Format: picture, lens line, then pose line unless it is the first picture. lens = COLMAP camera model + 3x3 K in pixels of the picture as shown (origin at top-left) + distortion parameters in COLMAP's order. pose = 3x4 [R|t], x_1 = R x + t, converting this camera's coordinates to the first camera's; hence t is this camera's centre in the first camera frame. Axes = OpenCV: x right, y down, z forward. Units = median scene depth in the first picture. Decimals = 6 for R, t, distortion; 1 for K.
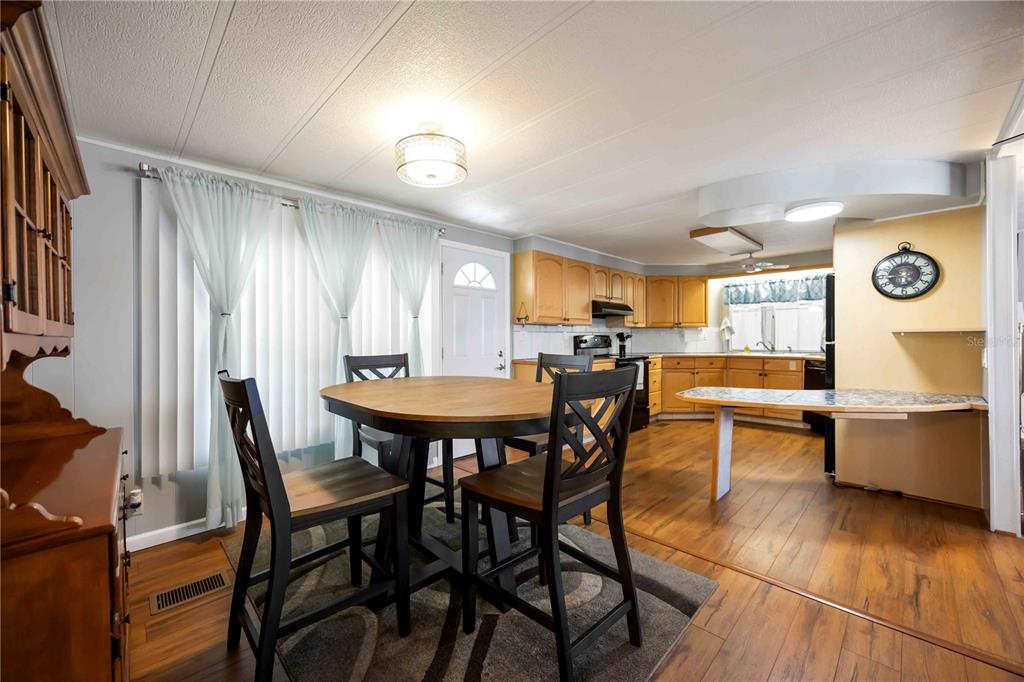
lens RADIAL K [[399.7, 0, 512.8], [0, 399.7, 337.2], [0, 0, 1]] dist [-0.004274, 0.000316]
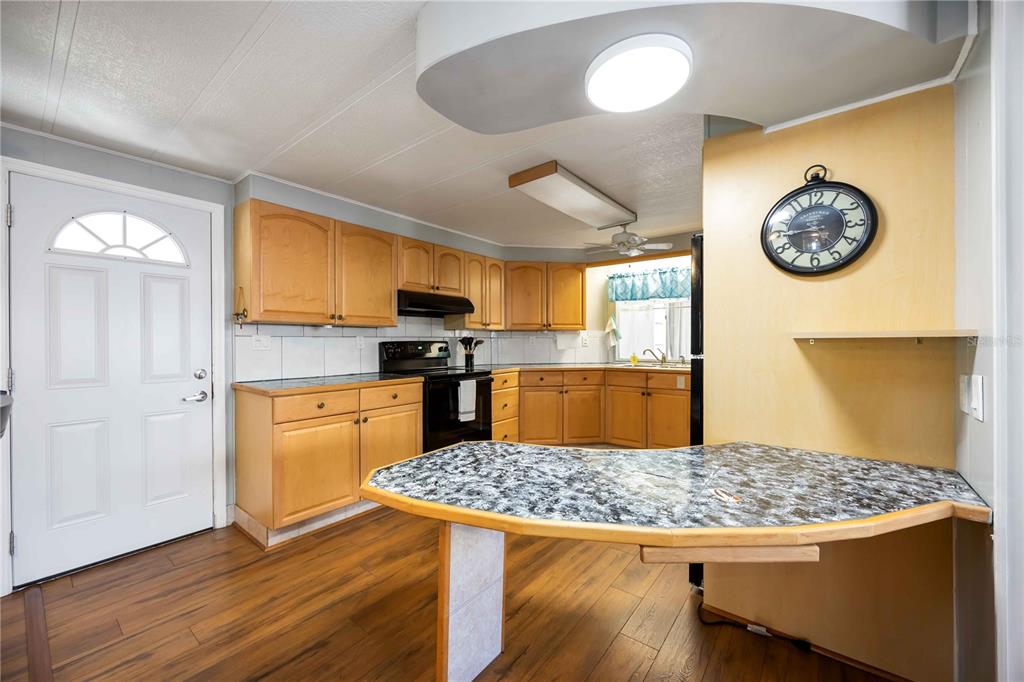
lens RADIAL K [[399.7, 0, 511.0], [0, 399.7, 342.3], [0, 0, 1]] dist [-0.004274, 0.000316]
pose [[0.992963, -0.000523, 0.118427, 0.317666], [0.000148, 0.999995, 0.003174, -0.005416], [-0.118428, -0.003135, 0.992958, 0.319208]]
